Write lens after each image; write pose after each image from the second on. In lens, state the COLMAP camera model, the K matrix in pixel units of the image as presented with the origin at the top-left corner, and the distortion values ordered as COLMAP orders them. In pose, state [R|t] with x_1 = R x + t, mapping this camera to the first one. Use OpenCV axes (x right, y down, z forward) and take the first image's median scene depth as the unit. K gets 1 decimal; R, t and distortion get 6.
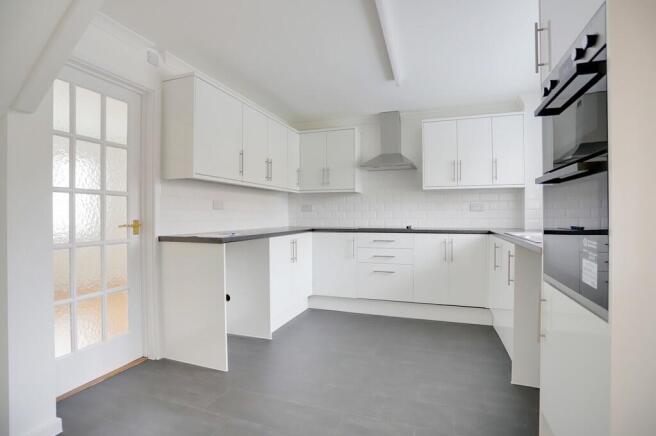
lens RADIAL K [[333.5, 0, 332.9], [0, 333.5, 215.3], [0, 0, 1]] dist [0.001436, 0.001297]
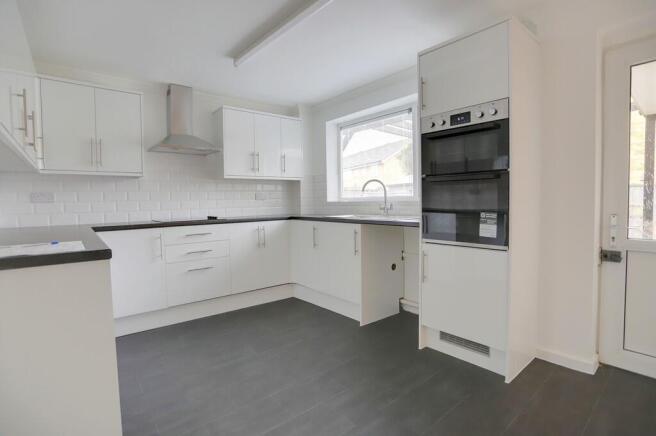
lens RADIAL K [[333.5, 0, 332.7], [0, 333.5, 216.1], [0, 0, 1]] dist [0.001436, 0.001297]
pose [[0.547950, -0.050323, 0.834996, -0.372948], [0.019150, 0.998682, 0.047622, -0.006714], [-0.836292, -0.010104, 0.548192, 0.206201]]
